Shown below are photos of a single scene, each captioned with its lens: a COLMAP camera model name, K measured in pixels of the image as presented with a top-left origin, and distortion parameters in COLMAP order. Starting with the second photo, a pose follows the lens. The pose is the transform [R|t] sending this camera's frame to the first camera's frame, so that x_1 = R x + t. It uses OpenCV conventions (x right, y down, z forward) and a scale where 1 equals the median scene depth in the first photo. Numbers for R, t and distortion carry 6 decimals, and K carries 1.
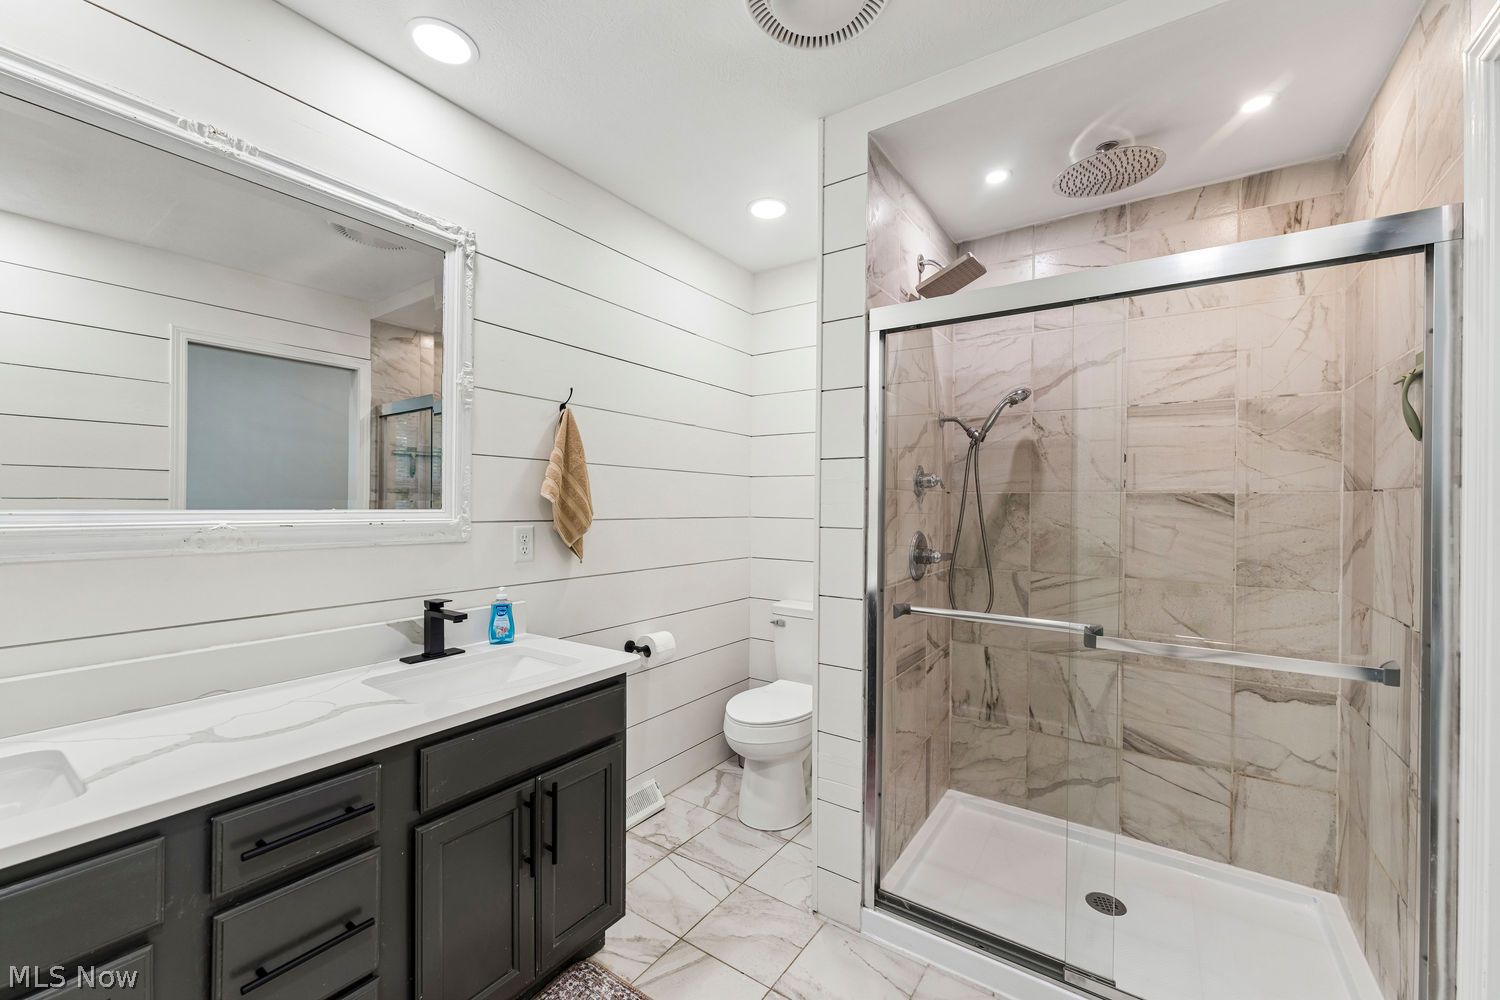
lens RADIAL K [[594.9, 0, 746.7], [0, 594.9, 502.5], [0, 0, 1]] dist [0.000015, -0.000760]
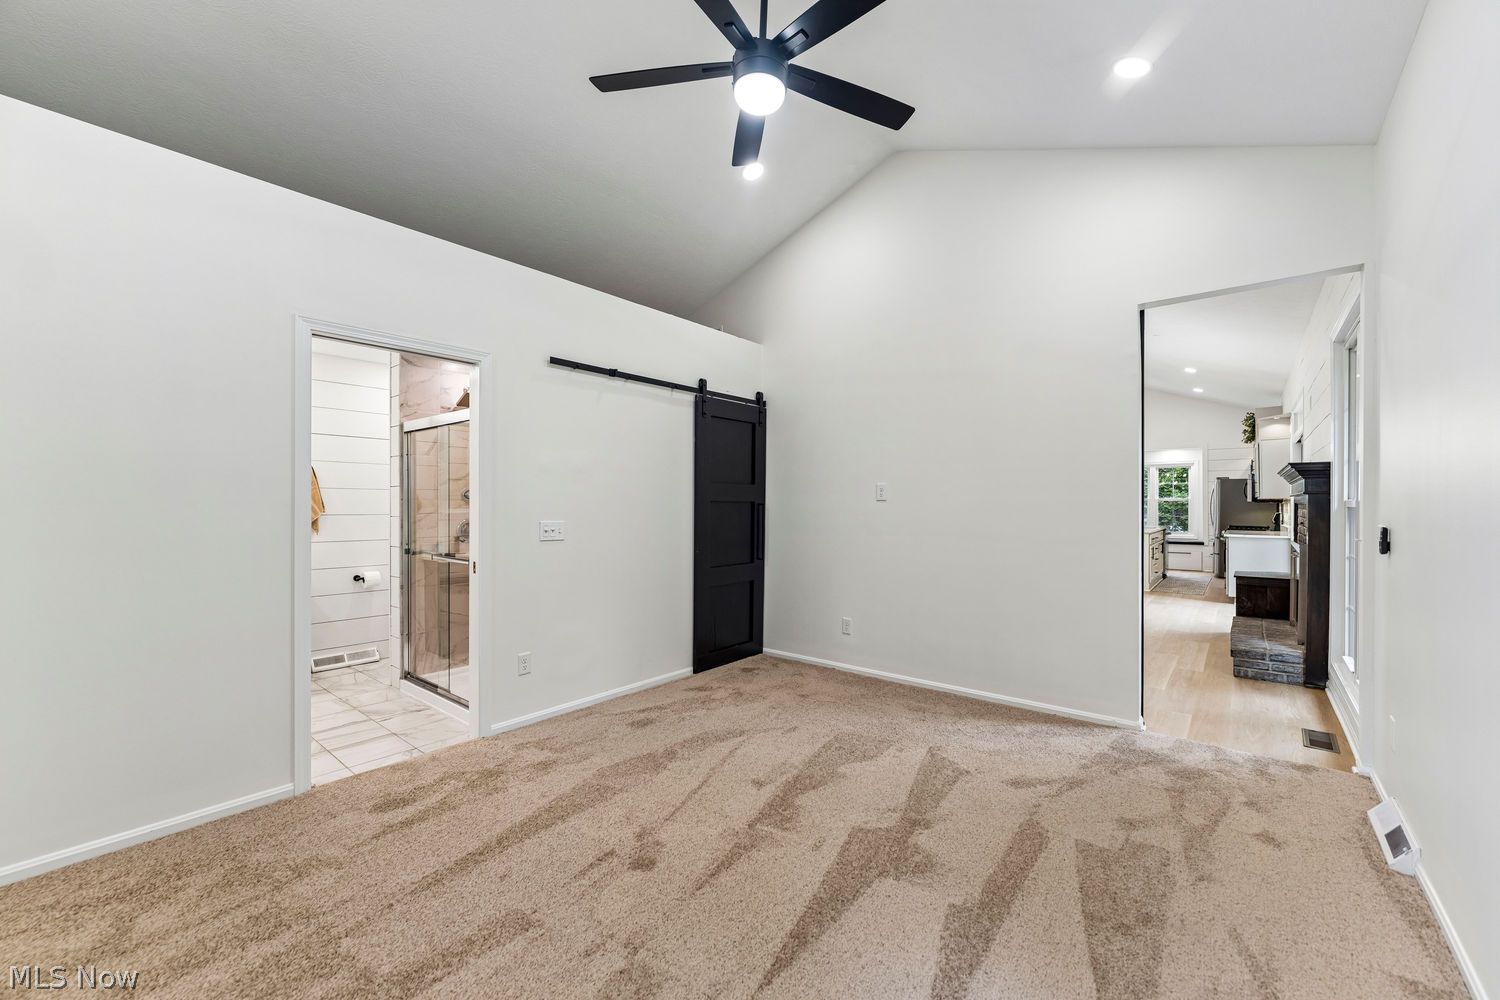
lens RADIAL K [[594.9, 0, 752.9], [0, 594.9, 508.6], [0, 0, 1]] dist [0.000015, -0.000760]
pose [[0.996032, -0.007372, -0.088695, 1.804169], [0.007653, 0.999967, 0.002829, 0.016050], [0.088671, -0.003497, 0.996055, -1.210913]]
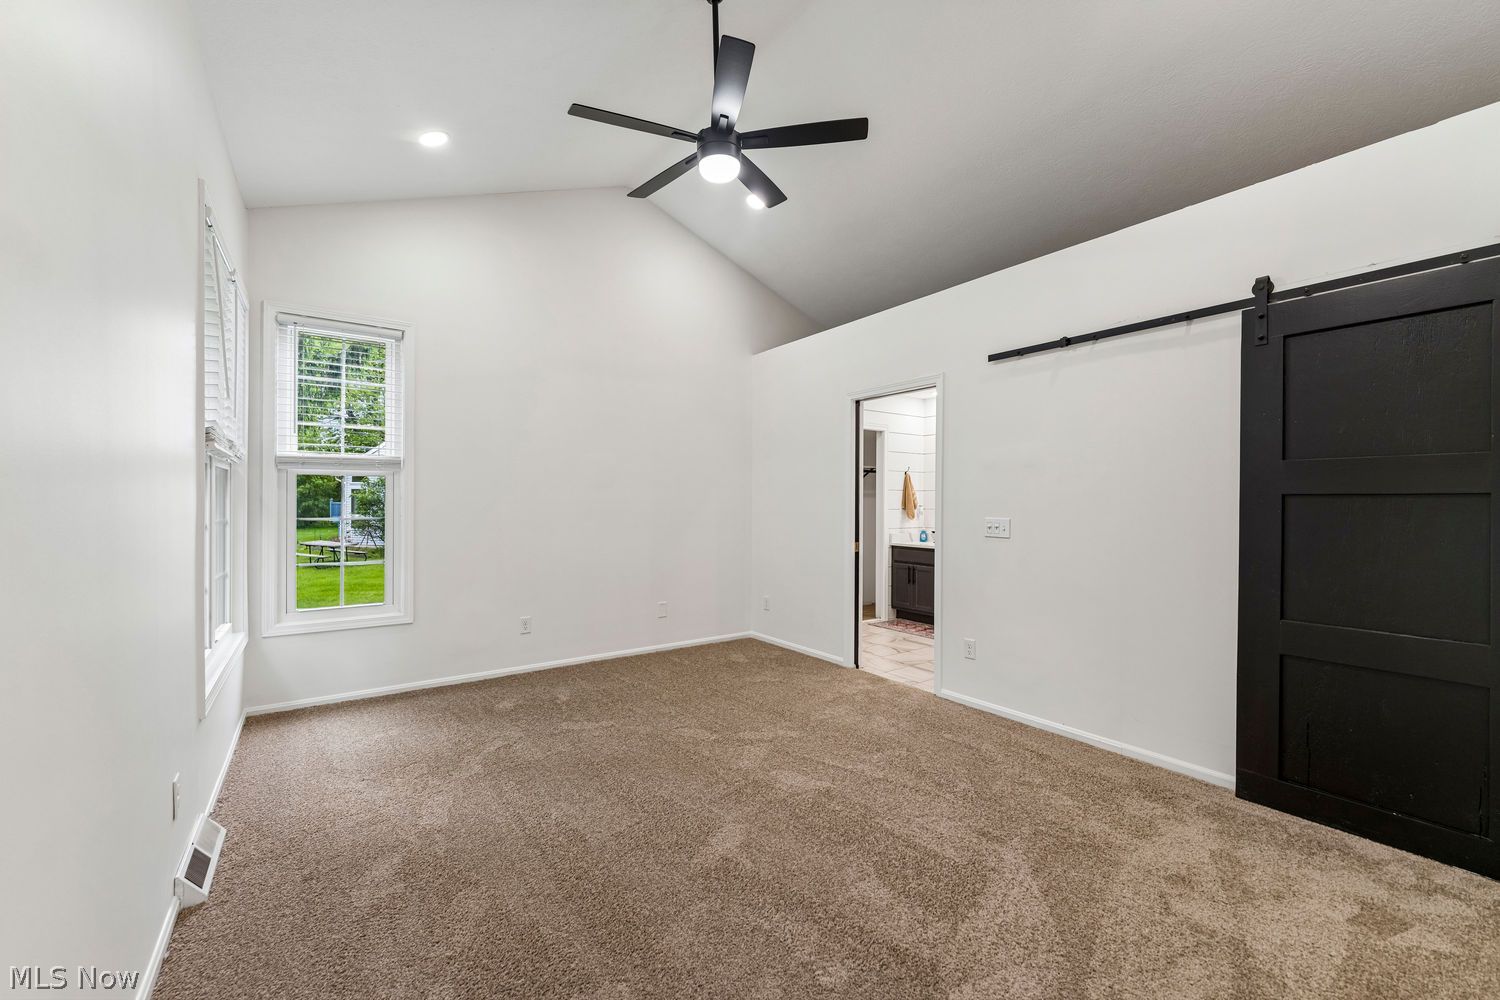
lens RADIAL K [[594.9, 0, 749.3], [0, 594.9, 504.2], [0, 0, 1]] dist [0.000015, -0.000760]
pose [[-0.338198, -0.007789, -0.941043, 3.133922], [-0.010071, 0.999938, -0.004657, 0.030164], [0.941021, 0.007902, -0.338256, 0.648815]]
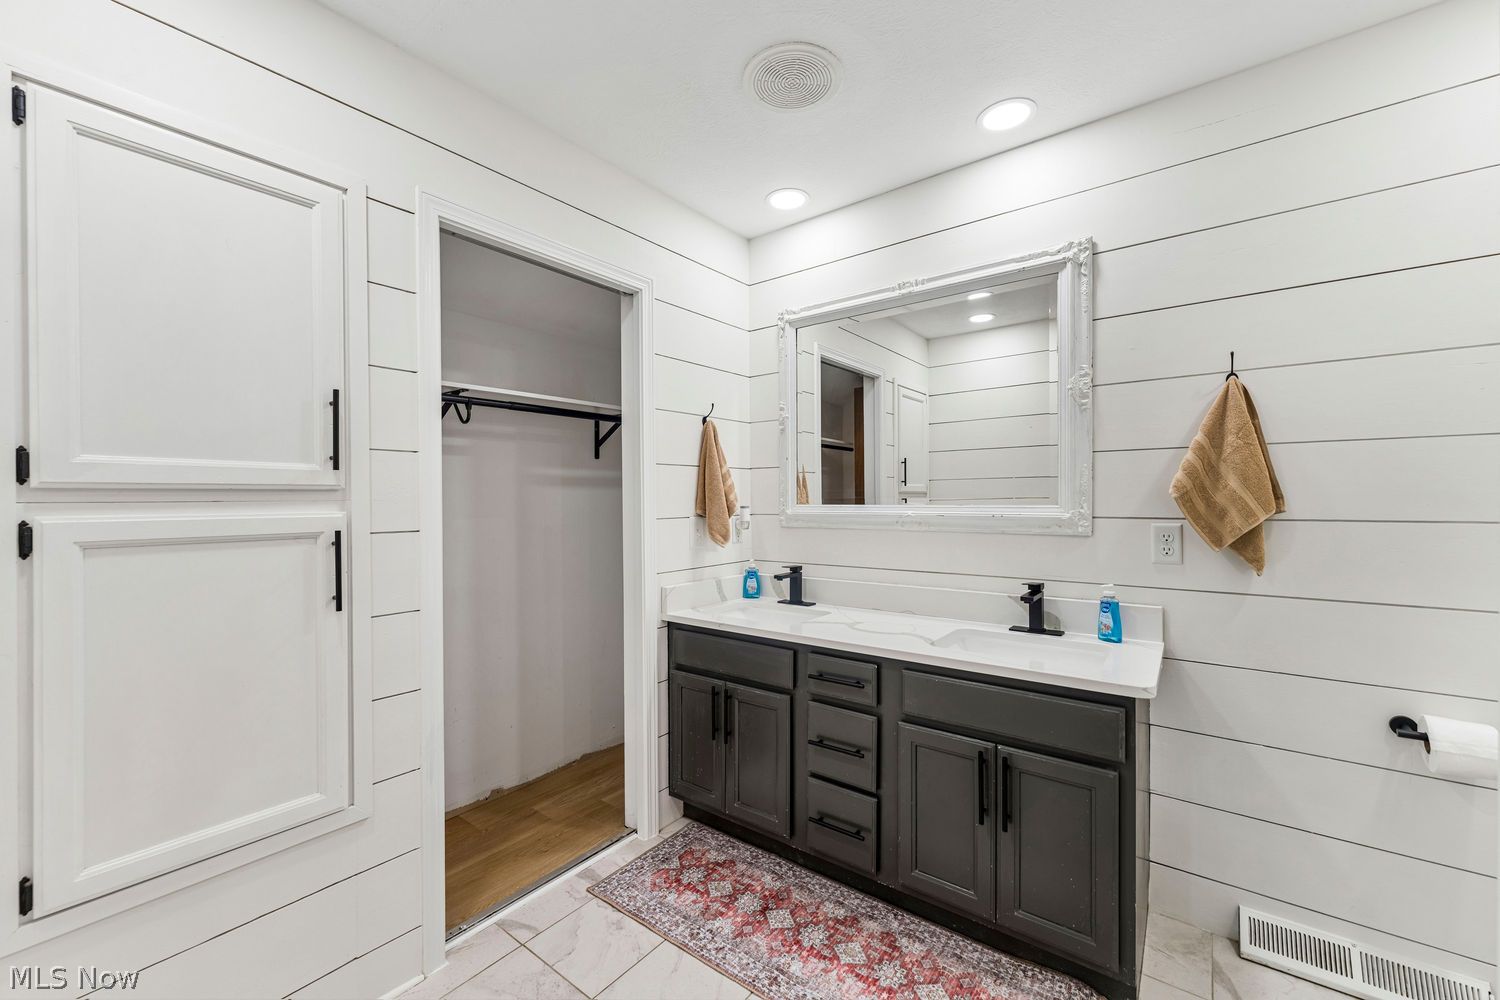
lens RADIAL K [[594.9, 0, 748.3], [0, 594.9, 505.4], [0, 0, 1]] dist [0.000015, -0.000760]
pose [[-0.048440, -0.001473, -0.998825, 0.627796], [0.006964, 0.999974, -0.001812, 0.010297], [0.998802, -0.007043, -0.048429, 0.473080]]
